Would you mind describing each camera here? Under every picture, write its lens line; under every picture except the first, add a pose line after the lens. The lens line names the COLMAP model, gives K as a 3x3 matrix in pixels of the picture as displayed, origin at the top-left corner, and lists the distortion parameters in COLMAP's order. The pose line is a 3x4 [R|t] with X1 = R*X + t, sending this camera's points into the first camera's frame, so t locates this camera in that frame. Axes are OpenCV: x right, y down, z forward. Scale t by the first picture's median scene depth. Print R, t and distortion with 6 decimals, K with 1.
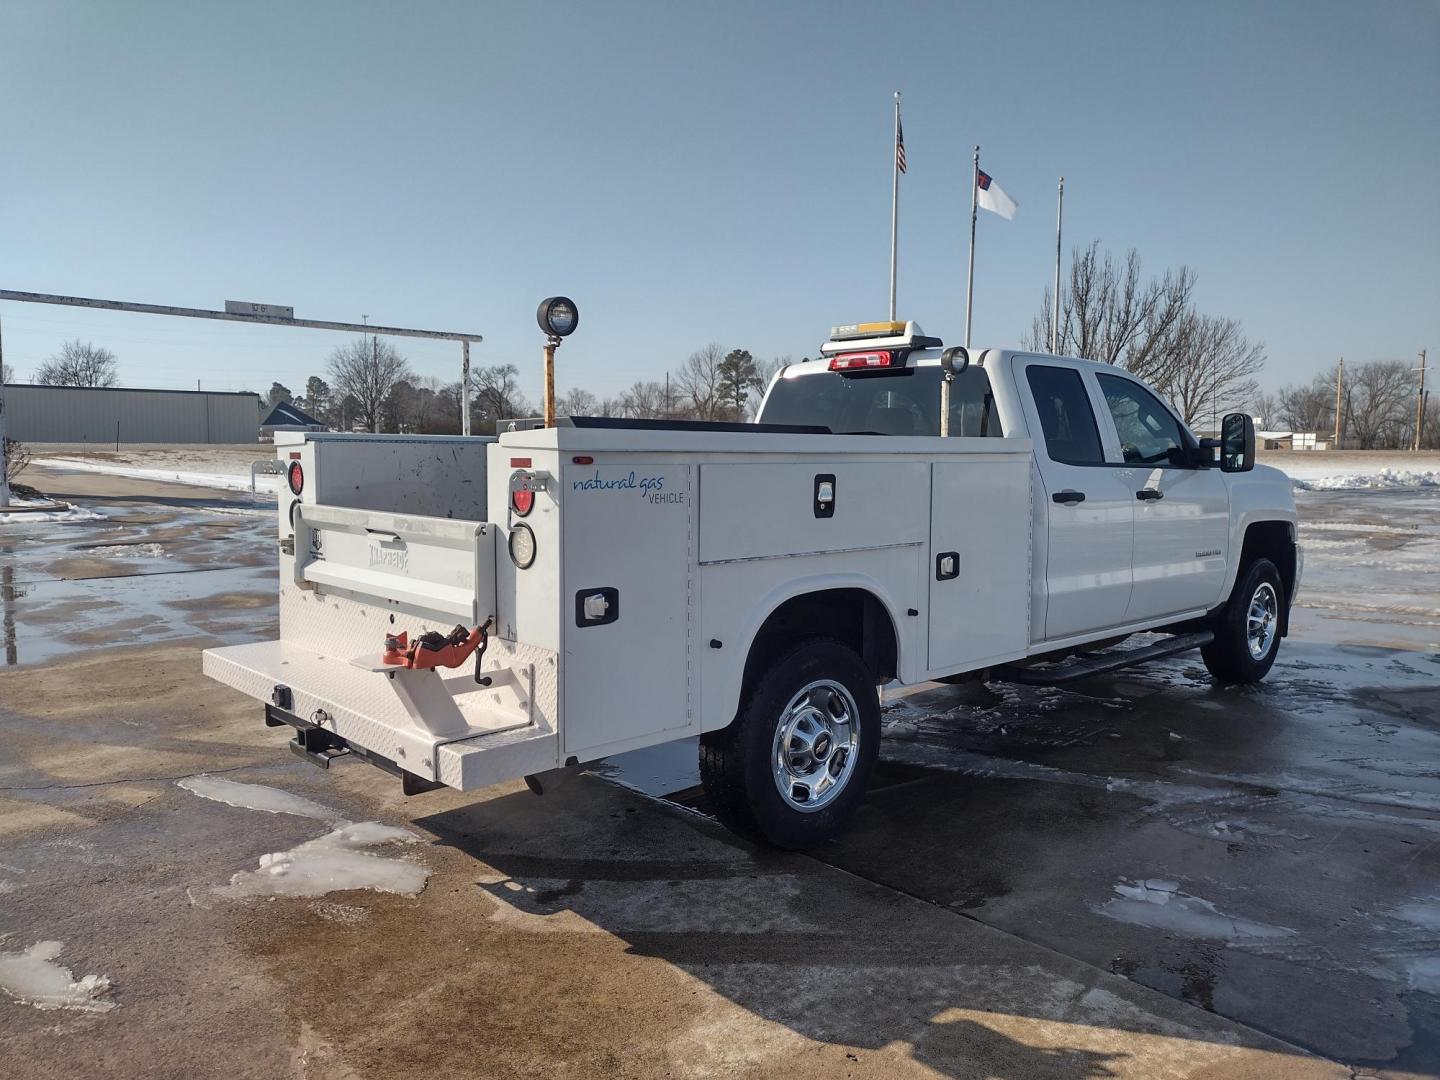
lens RADIAL K [[1060.2, 0, 715.6], [0, 1060.2, 539.9], [0, 0, 1]] dist [0.039821, -0.039418]
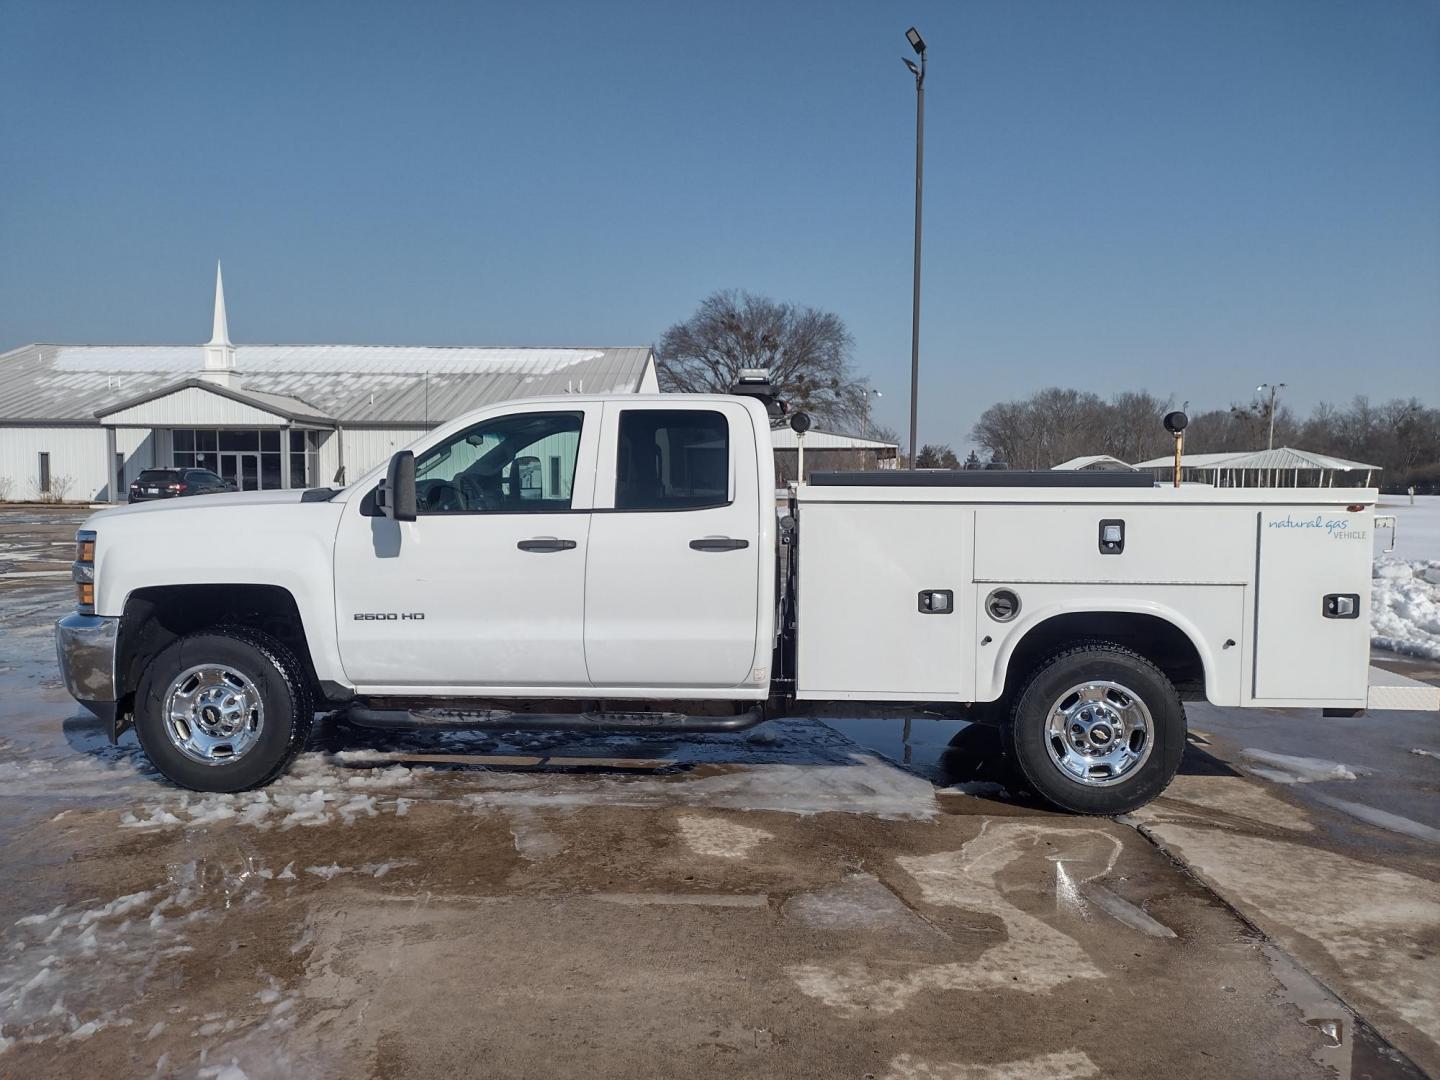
lens RADIAL K [[1060.2, 0, 717.2], [0, 1060.2, 553.8], [0, 0, 1]] dist [0.039821, -0.039418]
pose [[-0.690380, -0.068305, 0.720215, -0.827926], [0.050474, 0.988559, 0.142138, -0.251495], [-0.721684, 0.134482, -0.679034, 2.502204]]
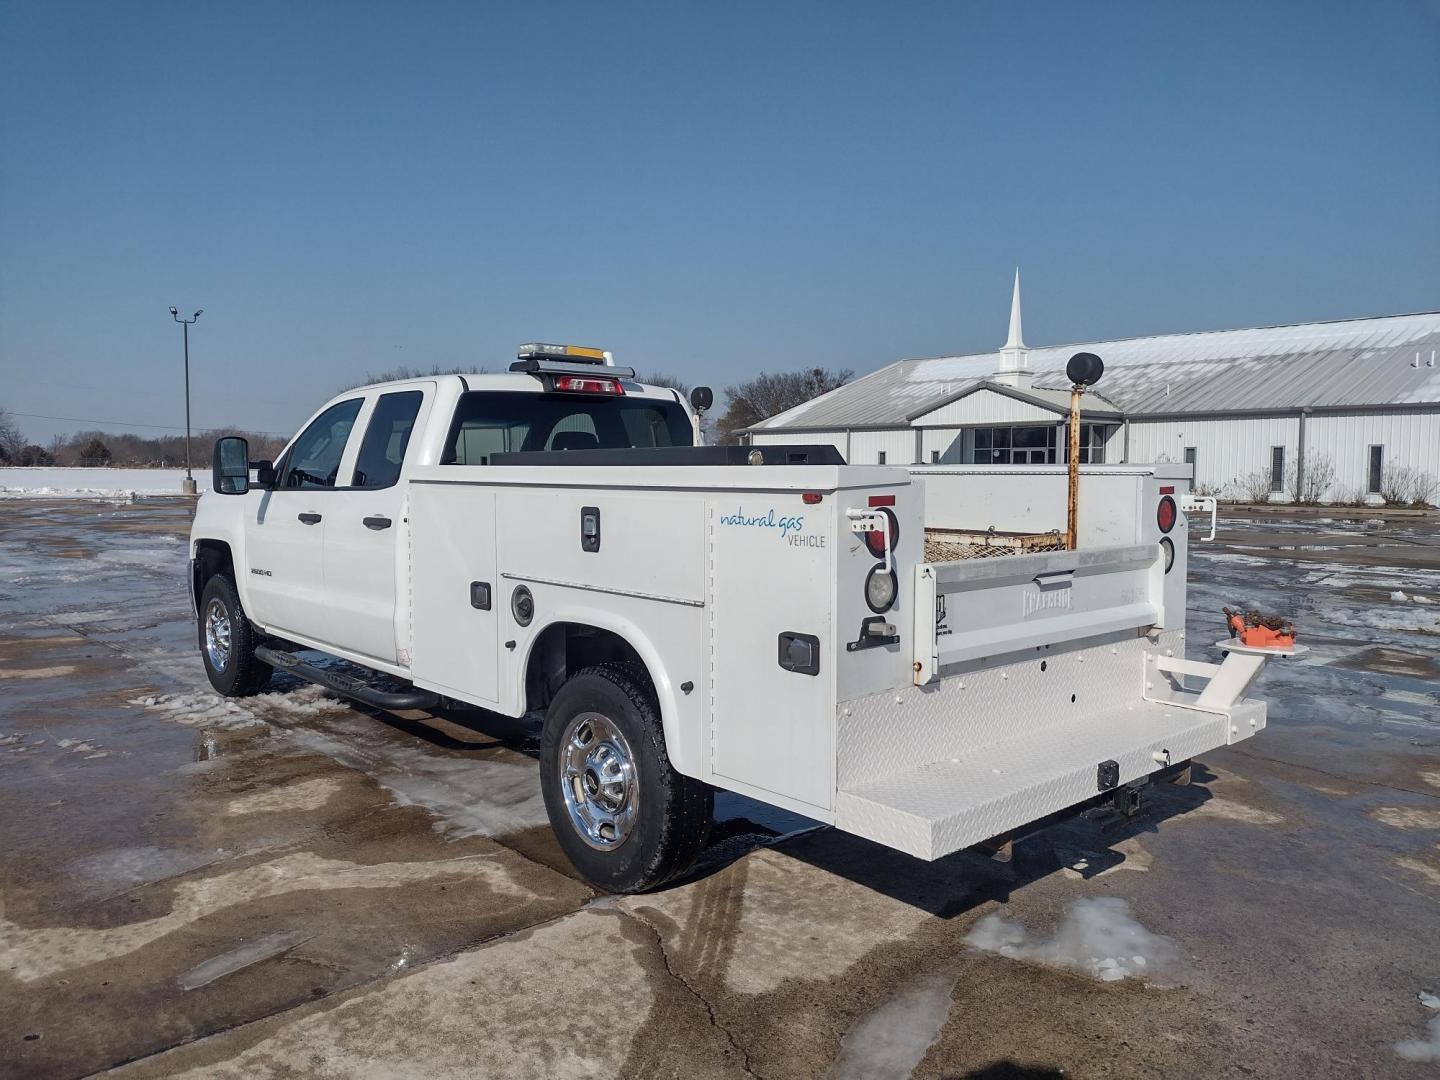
lens RADIAL K [[1060.2, 0, 714.2], [0, 1060.2, 543.4], [0, 0, 1]] dist [0.039821, -0.039418]
pose [[0.034889, -0.082204, 0.996005, -1.194397], [0.086283, 0.993138, 0.078945, -0.127135], [-0.995660, 0.083184, 0.041743, 1.199421]]
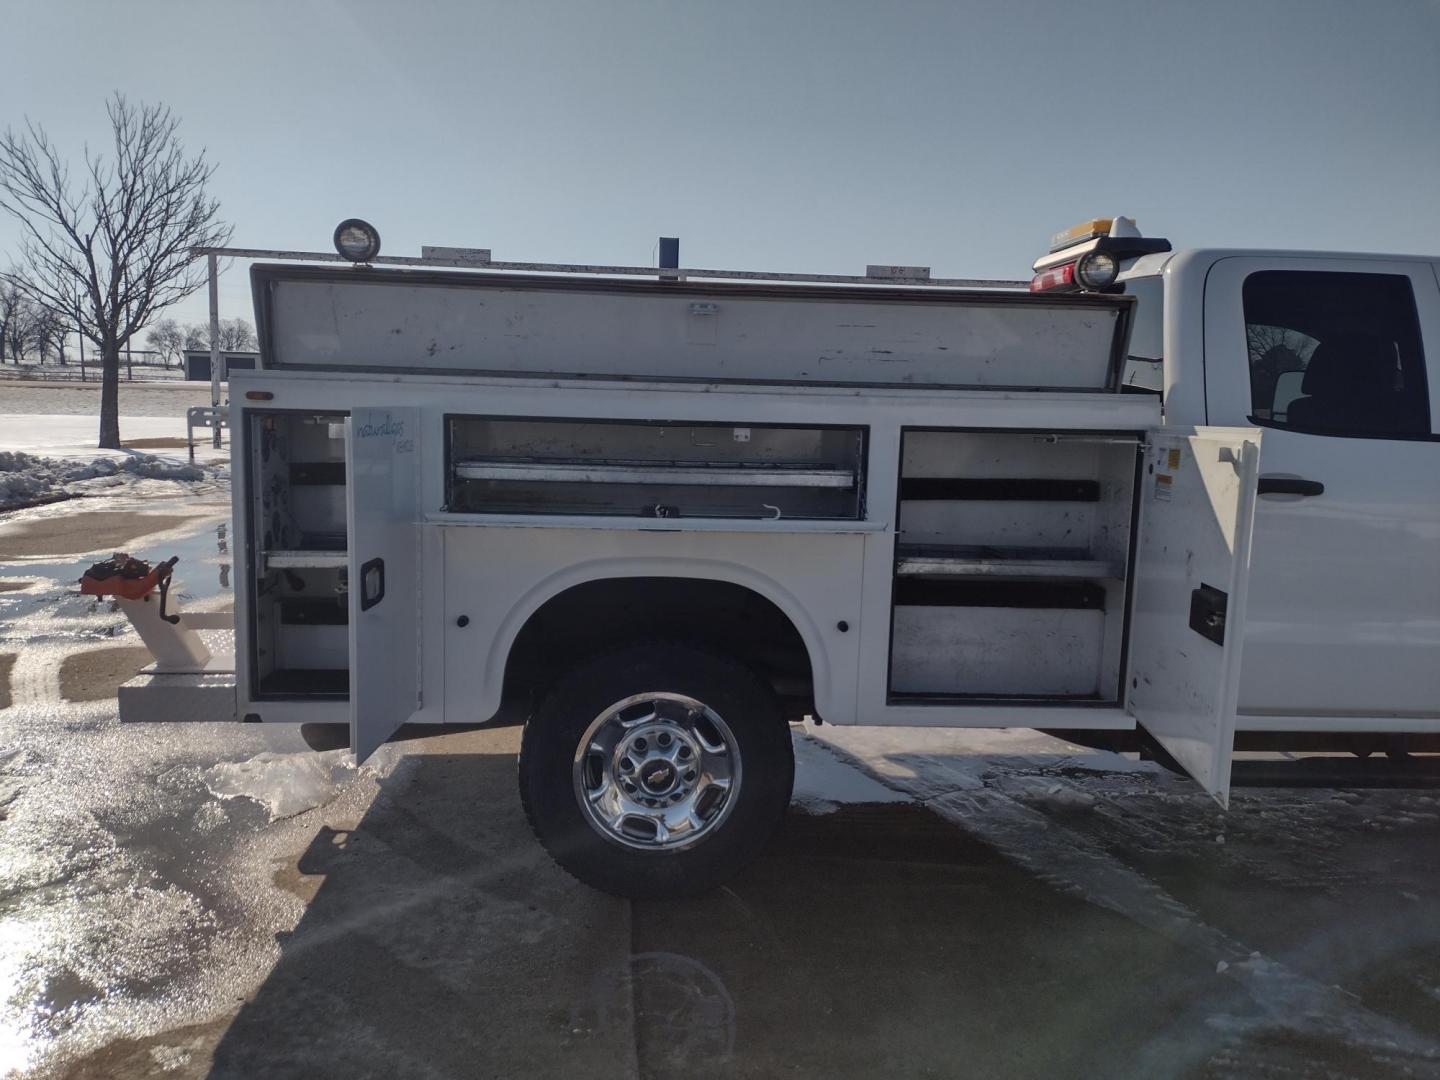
lens RADIAL K [[1060.2, 0, 729.9], [0, 1060.2, 563.5], [0, 0, 1]] dist [0.039821, -0.039418]
pose [[0.781532, 0.113633, -0.613429, 0.597954], [-0.079873, 0.993405, 0.082258, -0.028695], [0.618731, -0.015291, 0.785454, 0.420429]]
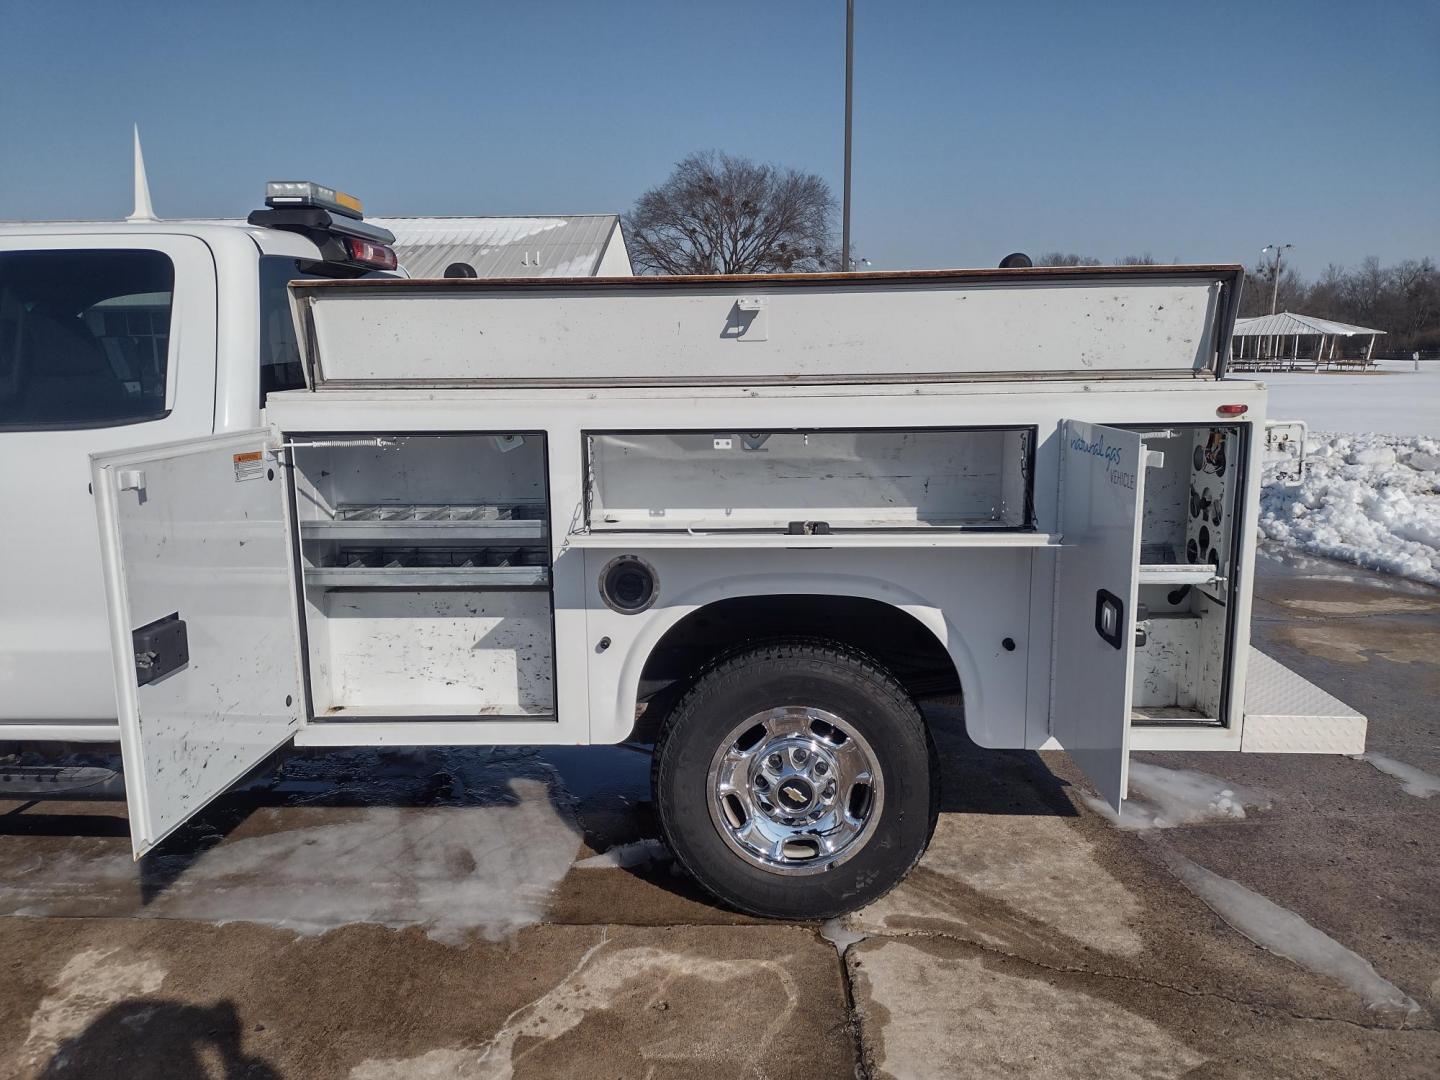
lens RADIAL K [[1060.2, 0, 718.9], [0, 1060.2, 548.5], [0, 0, 1]] dist [0.039821, -0.039418]
pose [[-0.691935, -0.135985, 0.709038, -0.721477], [0.065760, 0.966147, 0.249469, -0.198894], [-0.718959, 0.219243, -0.659568, 1.855257]]
